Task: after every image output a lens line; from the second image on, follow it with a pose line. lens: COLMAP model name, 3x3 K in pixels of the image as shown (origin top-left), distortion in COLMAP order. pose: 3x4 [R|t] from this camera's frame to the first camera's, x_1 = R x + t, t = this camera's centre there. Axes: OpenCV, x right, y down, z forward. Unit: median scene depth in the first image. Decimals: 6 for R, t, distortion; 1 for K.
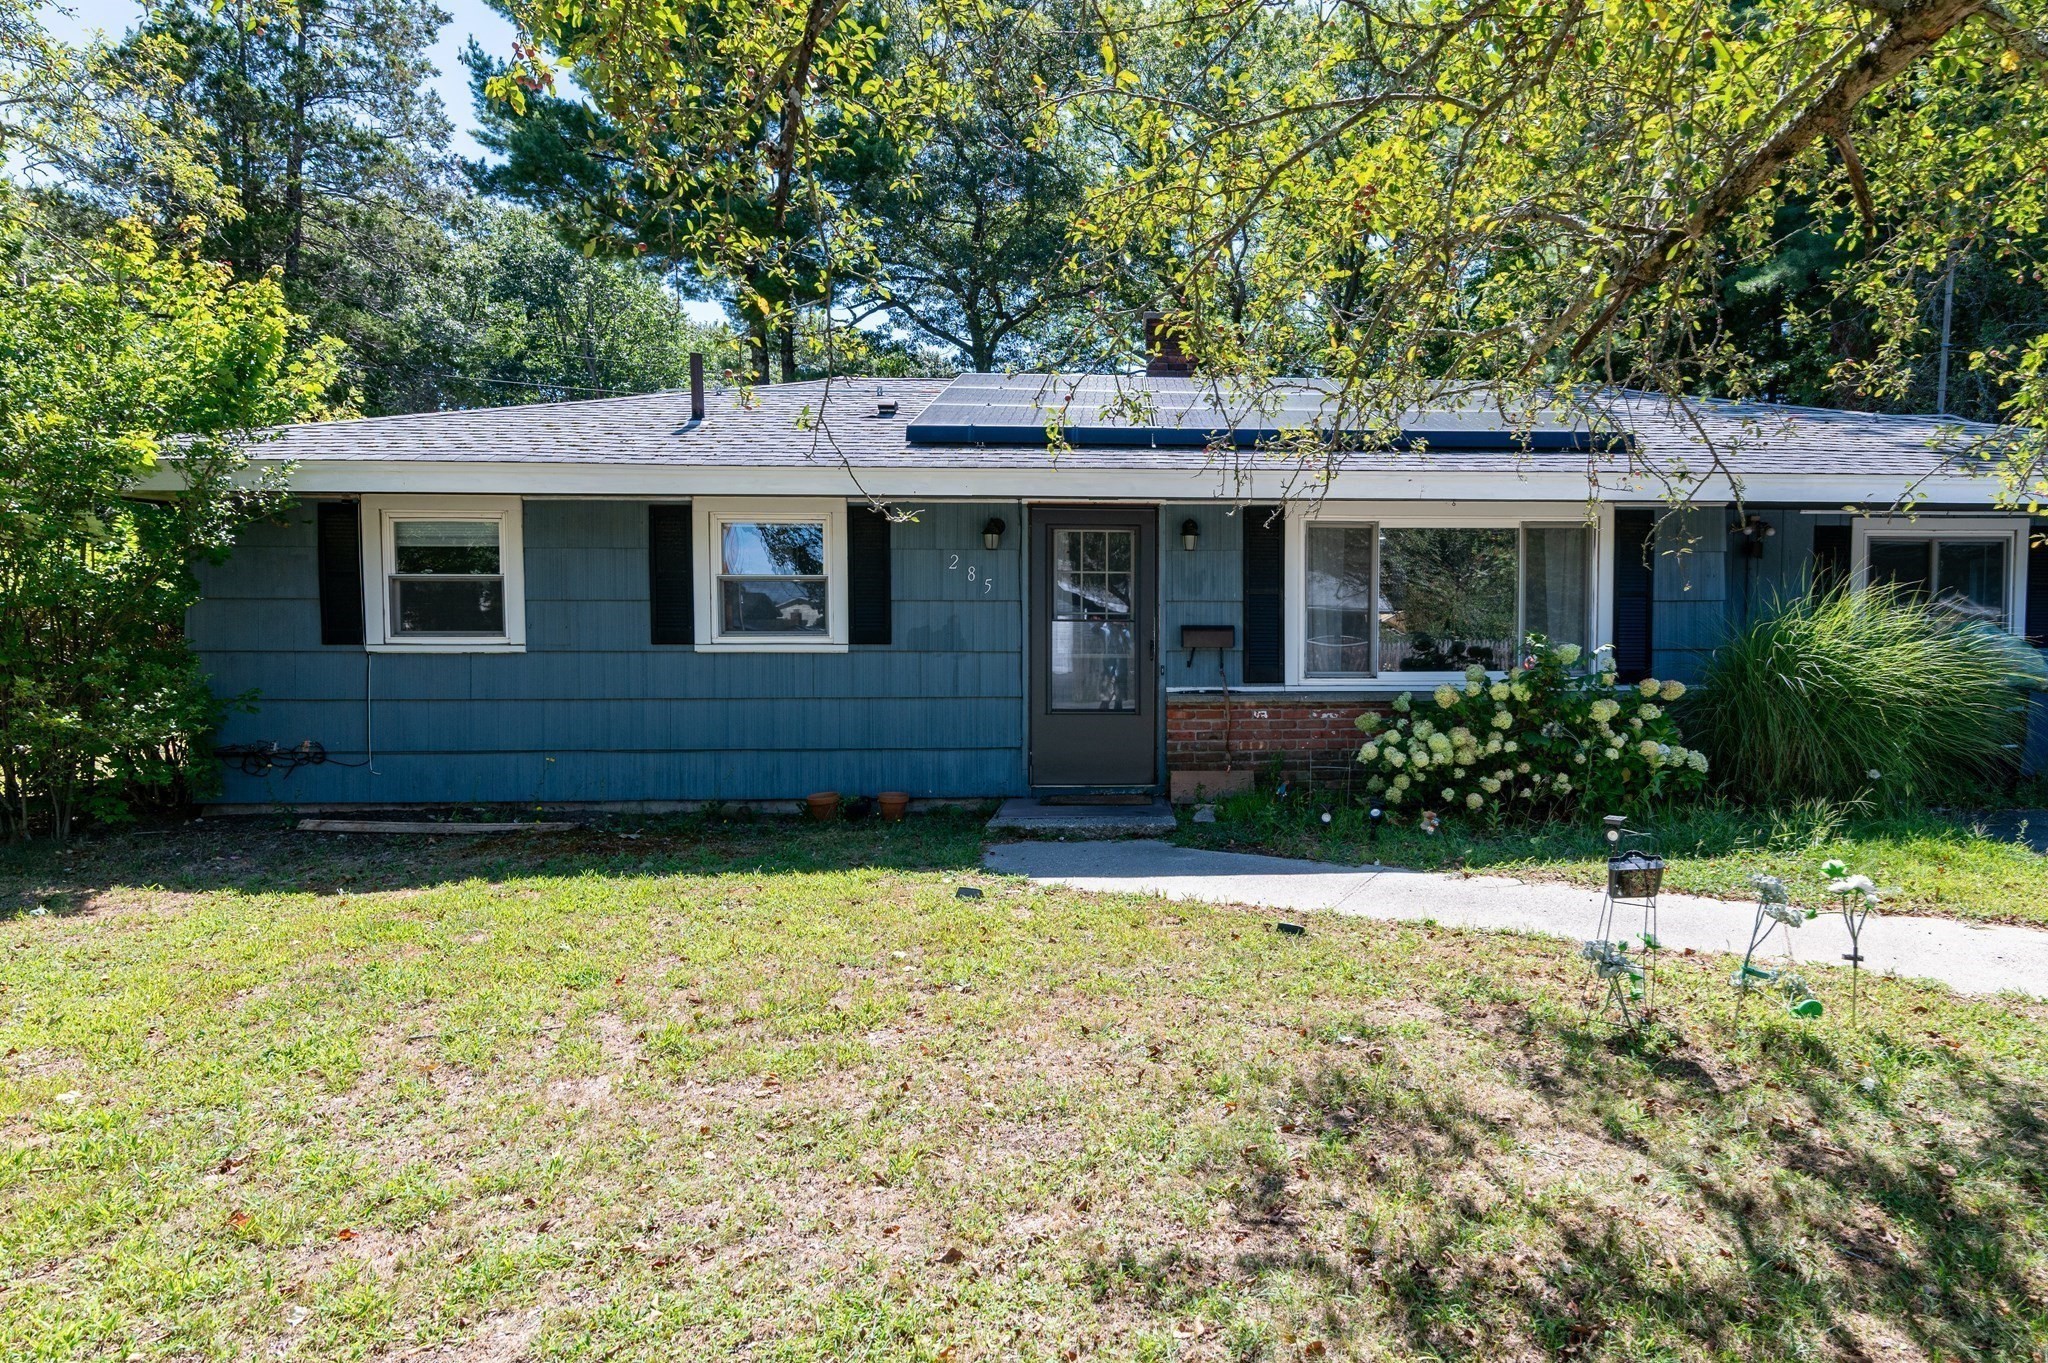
lens RADIAL K [[1343.2, 0, 1024.0], [0, 1343.2, 681.5], [0, 0, 1]] dist [0.002366, 0.001146]
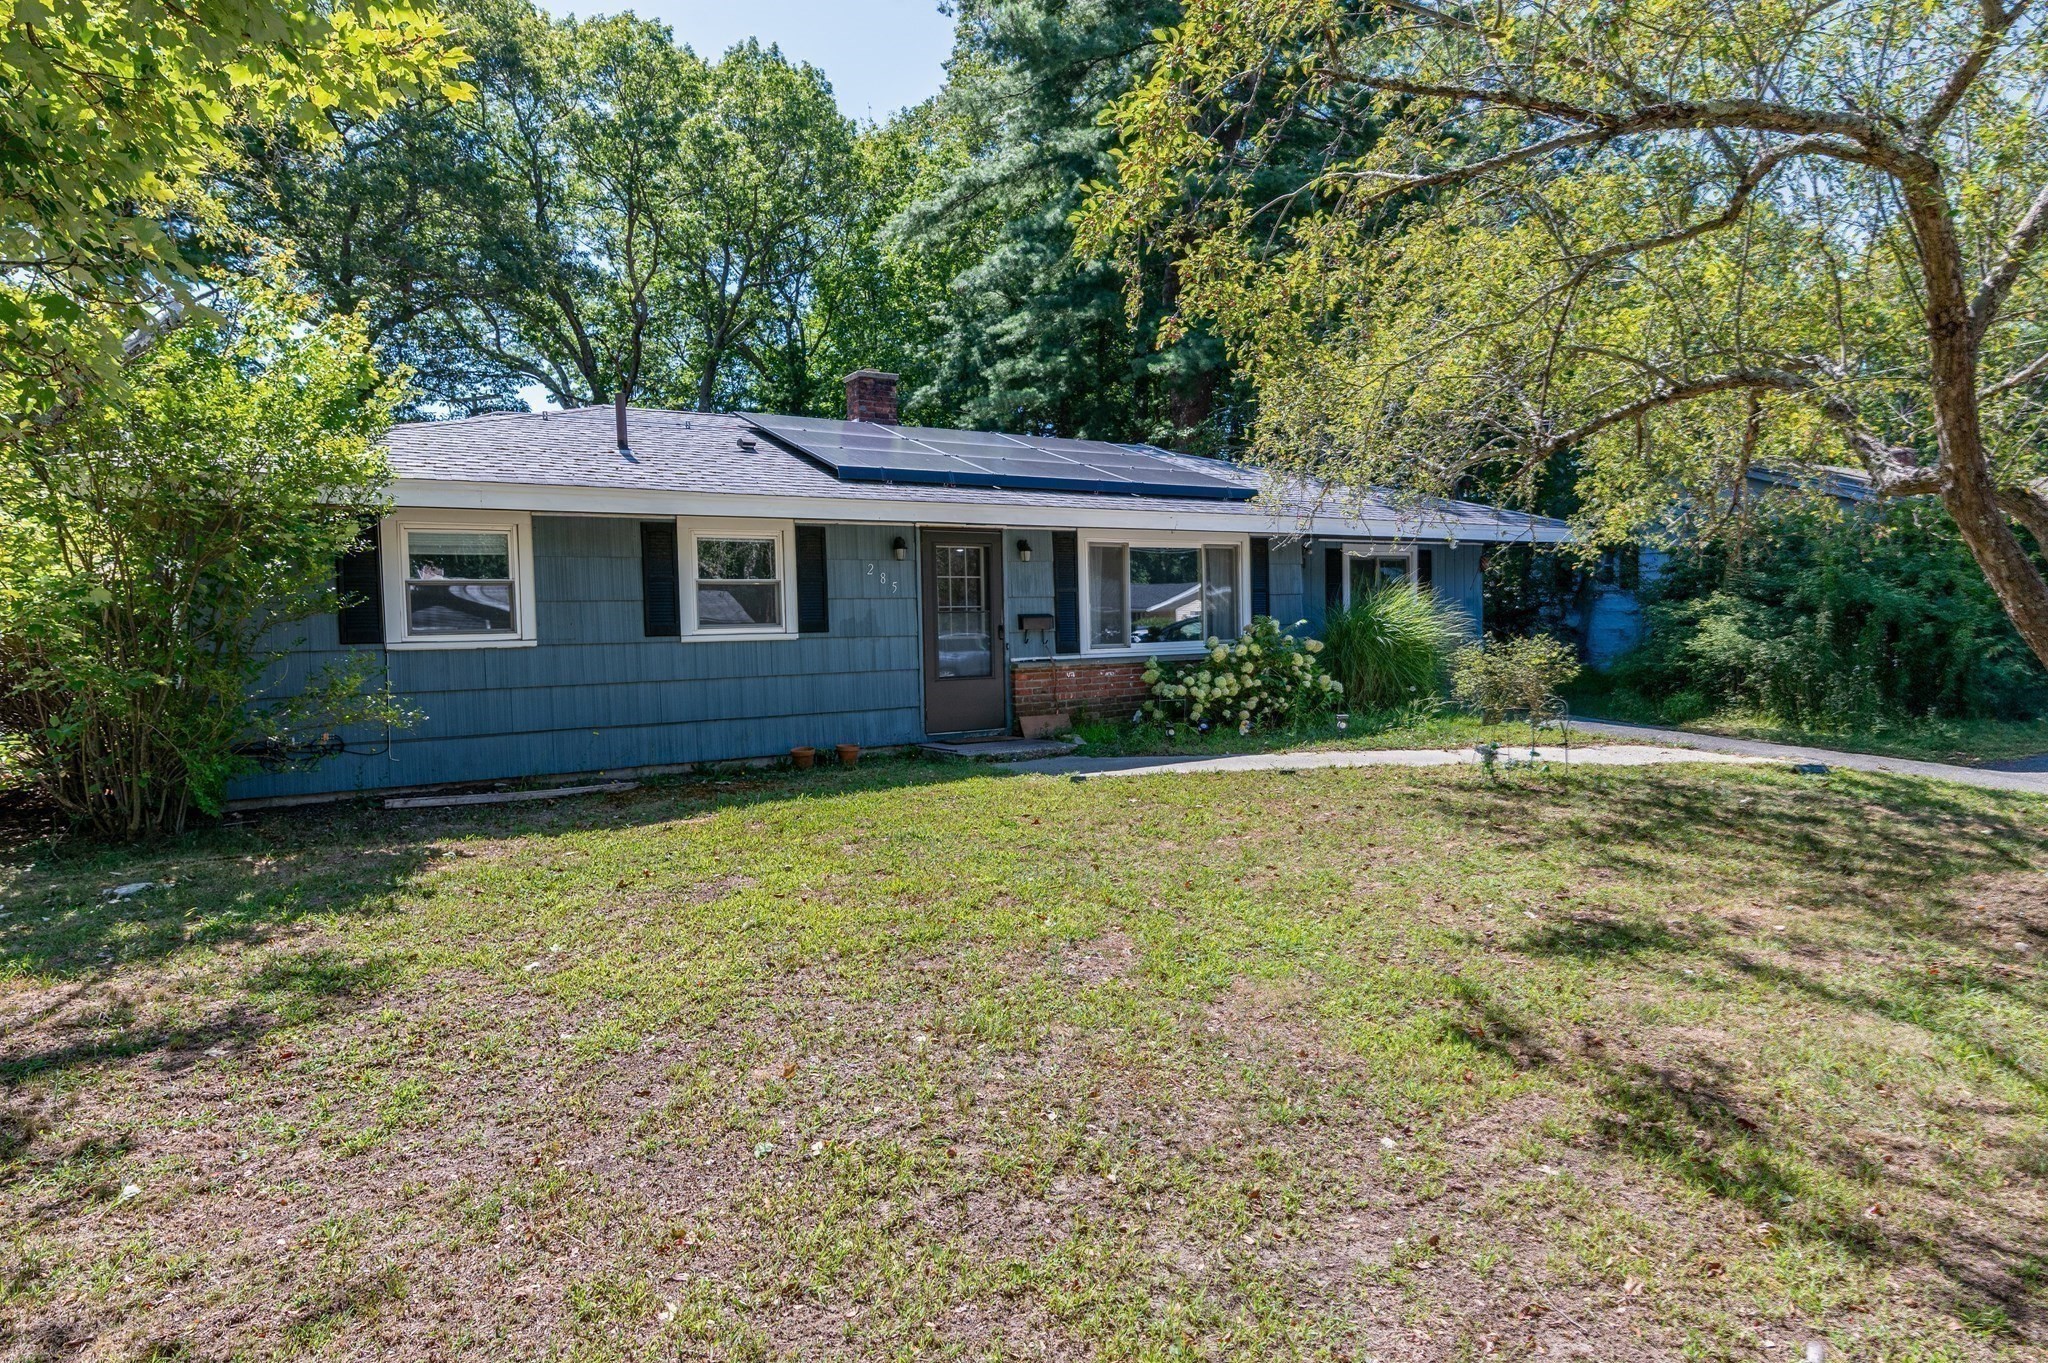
lens RADIAL K [[1343.2, 0, 1024.0], [0, 1343.2, 681.5], [0, 0, 1]] dist [0.002366, 0.001146]
pose [[0.851043, -0.041095, 0.523486, -0.622292], [0.046874, 0.998898, 0.002212, 0.025812], [-0.523000, 0.022656, 0.852031, -0.206723]]
